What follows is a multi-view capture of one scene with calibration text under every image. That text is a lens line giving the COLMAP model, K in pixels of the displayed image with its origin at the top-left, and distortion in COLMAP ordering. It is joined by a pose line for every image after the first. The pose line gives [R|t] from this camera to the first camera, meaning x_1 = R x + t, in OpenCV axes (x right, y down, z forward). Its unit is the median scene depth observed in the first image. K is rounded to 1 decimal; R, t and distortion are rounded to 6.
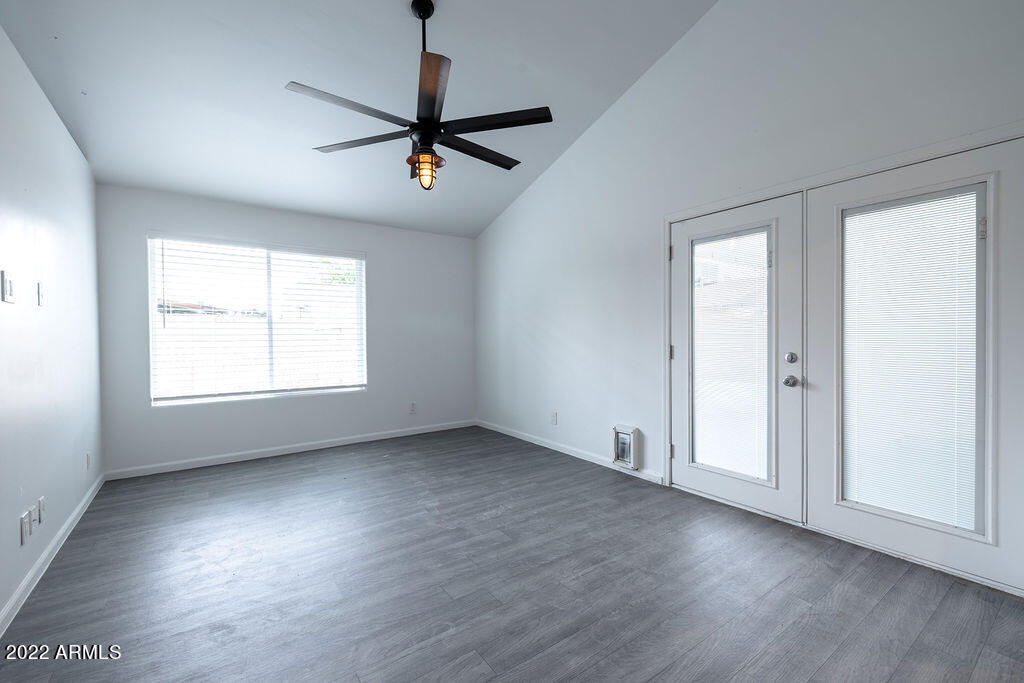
lens RADIAL K [[432.1, 0, 514.1], [0, 432.1, 343.2], [0, 0, 1]] dist [-0.001239, 0.001601]
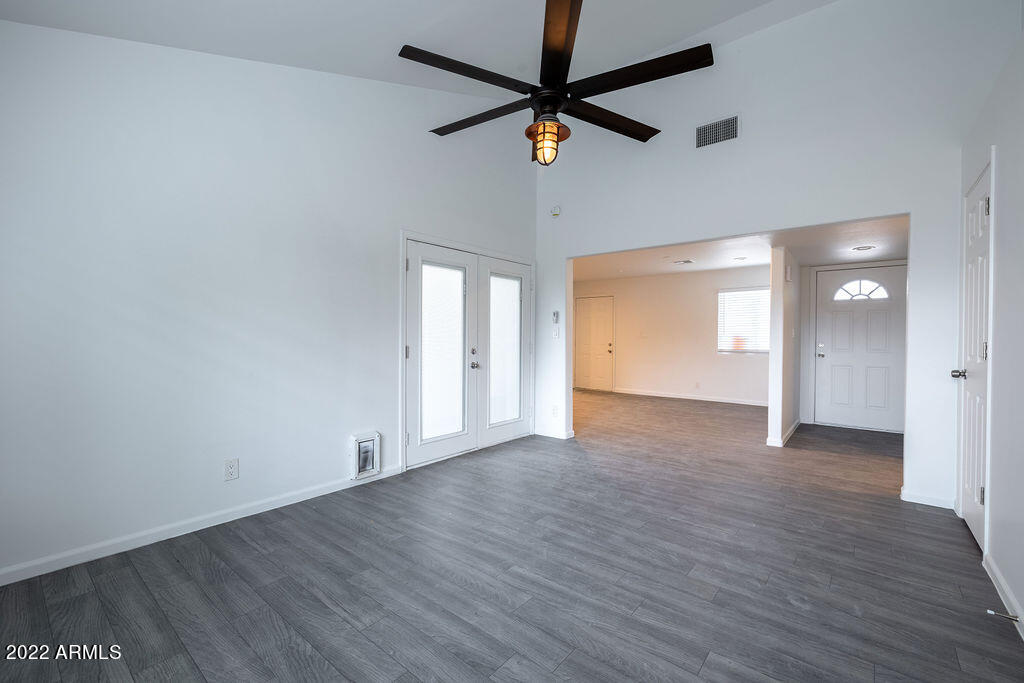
lens RADIAL K [[432.1, 0, 507.5], [0, 432.1, 341.7], [0, 0, 1]] dist [-0.001239, 0.001601]
pose [[-0.247721, -0.004814, 0.968819, -0.819911], [0.013110, 0.999879, 0.008321, -0.012834], [-0.968743, 0.014763, -0.247628, 1.042864]]
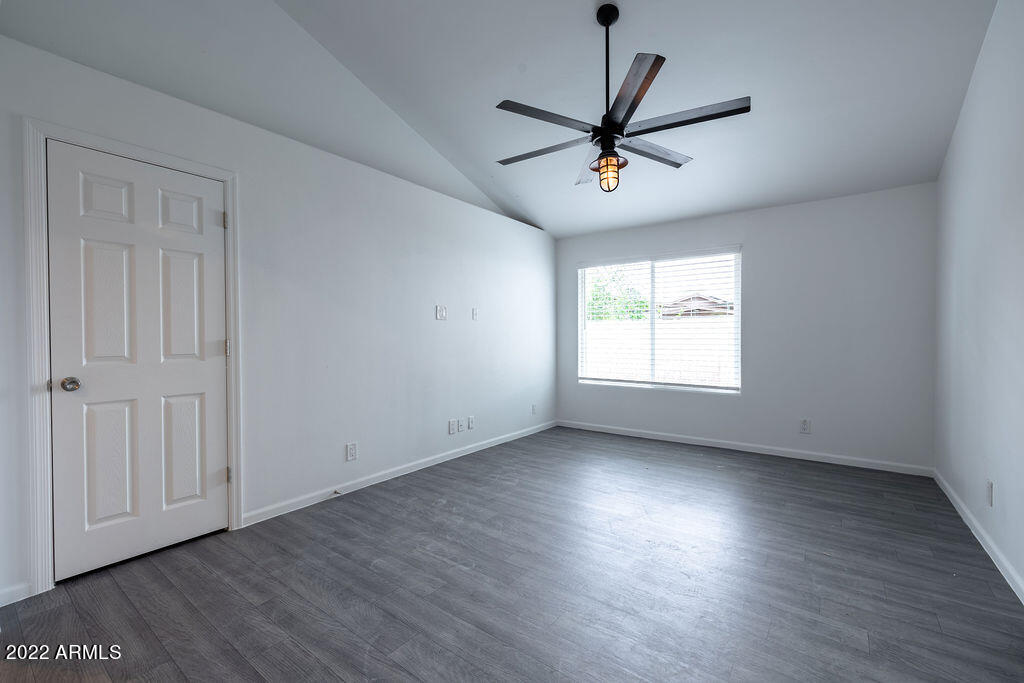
lens RADIAL K [[432.1, 0, 509.6], [0, 432.1, 341.7], [0, 0, 1]] dist [-0.001239, 0.001601]
pose [[0.290224, 0.017201, -0.956804, 0.572744], [-0.015706, 0.999789, 0.013210, -0.011010], [0.956830, 0.011193, 0.290433, 0.388757]]
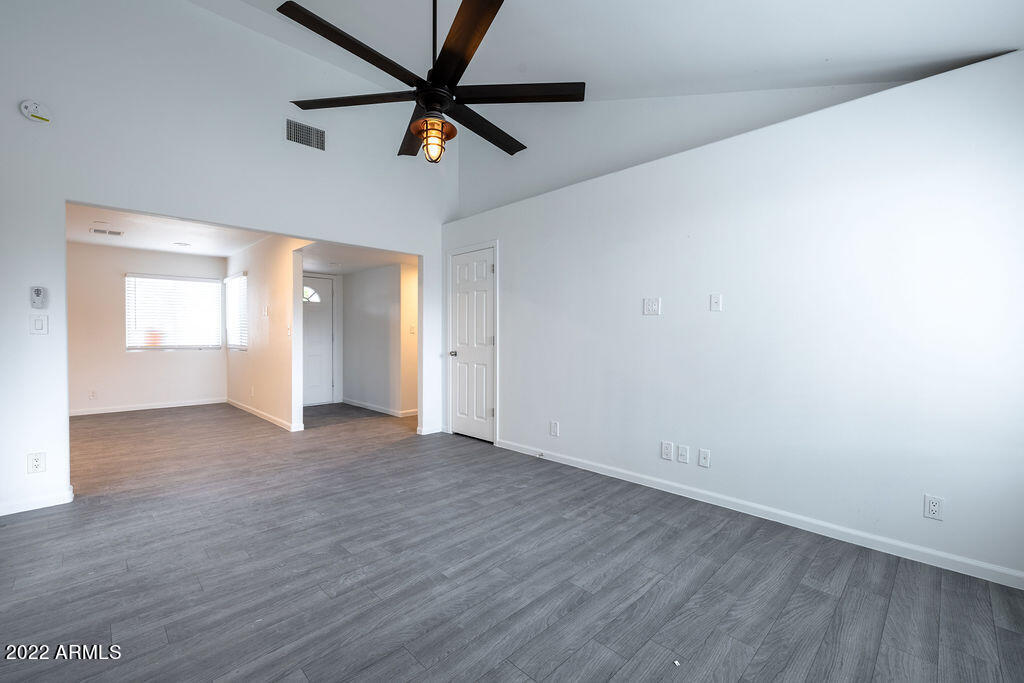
lens RADIAL K [[432.1, 0, 510.0], [0, 432.1, 341.2], [0, 0, 1]] dist [-0.001239, 0.001601]
pose [[-0.988195, 0.004719, -0.153128, -0.176686], [-0.000539, 0.999412, 0.034274, -0.027040], [0.153200, 0.033952, -0.987612, 1.512956]]
